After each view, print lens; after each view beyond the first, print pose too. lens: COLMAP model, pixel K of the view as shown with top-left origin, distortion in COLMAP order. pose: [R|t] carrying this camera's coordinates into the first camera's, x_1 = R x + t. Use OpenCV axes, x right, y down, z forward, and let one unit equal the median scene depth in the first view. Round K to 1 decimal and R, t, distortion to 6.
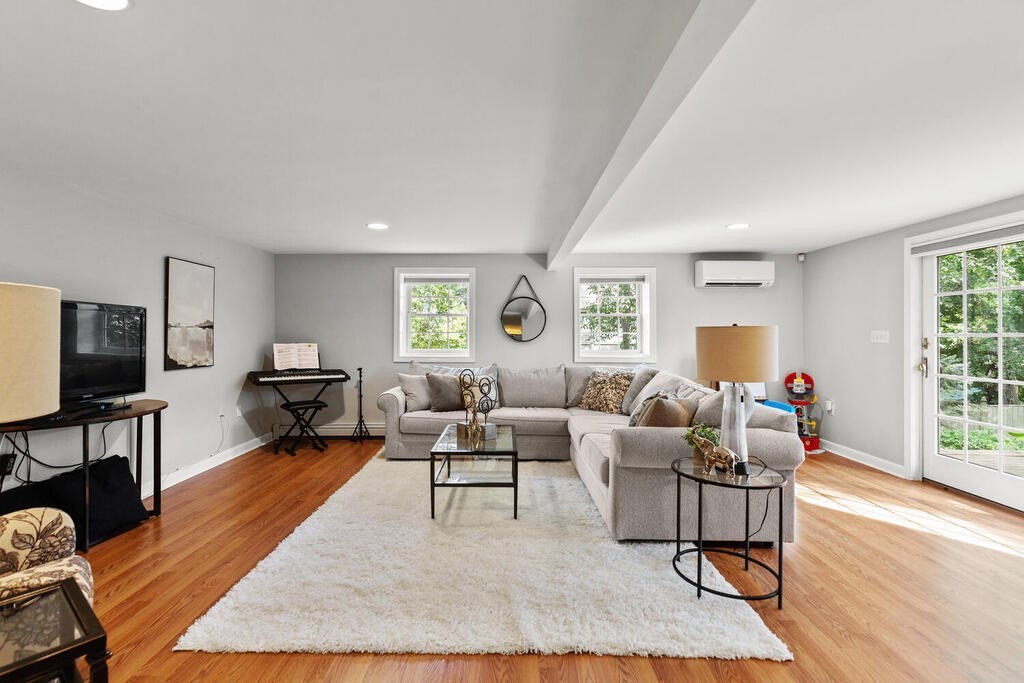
lens RADIAL K [[453.7, 0, 512.0], [0, 453.7, 341.5], [0, 0, 1]] dist [0.007439, -0.000539]
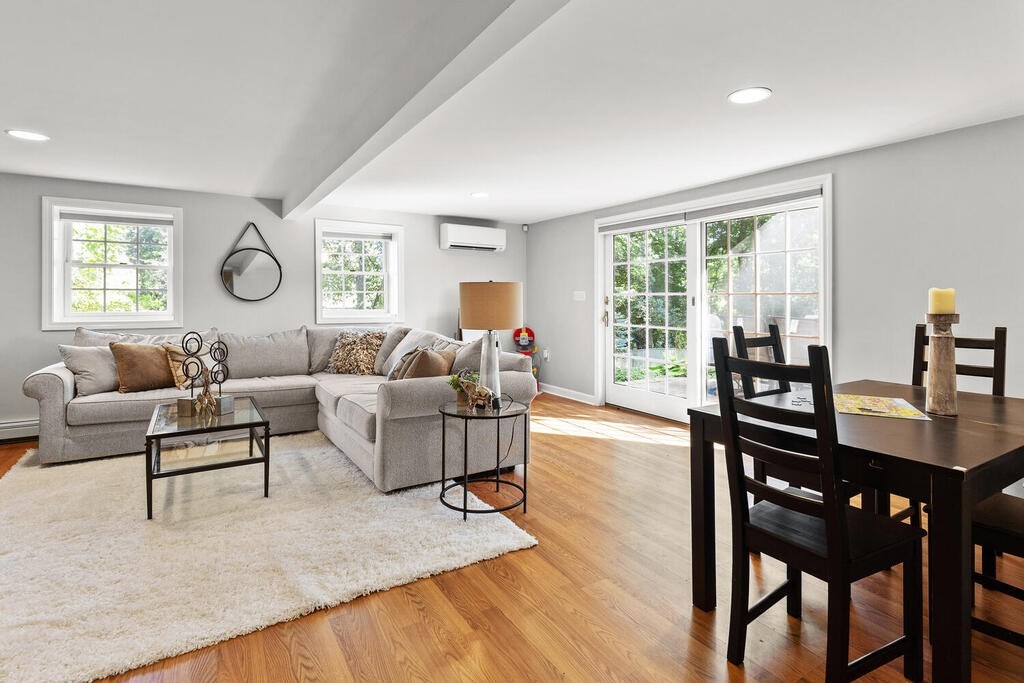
lens RADIAL K [[496.7, 0, 510.1], [0, 496.7, 309.7], [0, 0, 1]] dist [0.001505, 0.000058]
pose [[0.847365, -0.008551, 0.530943, -0.099627], [0.004842, 0.999953, 0.008377, 0.018236], [-0.530989, -0.004527, 0.847366, -0.072524]]
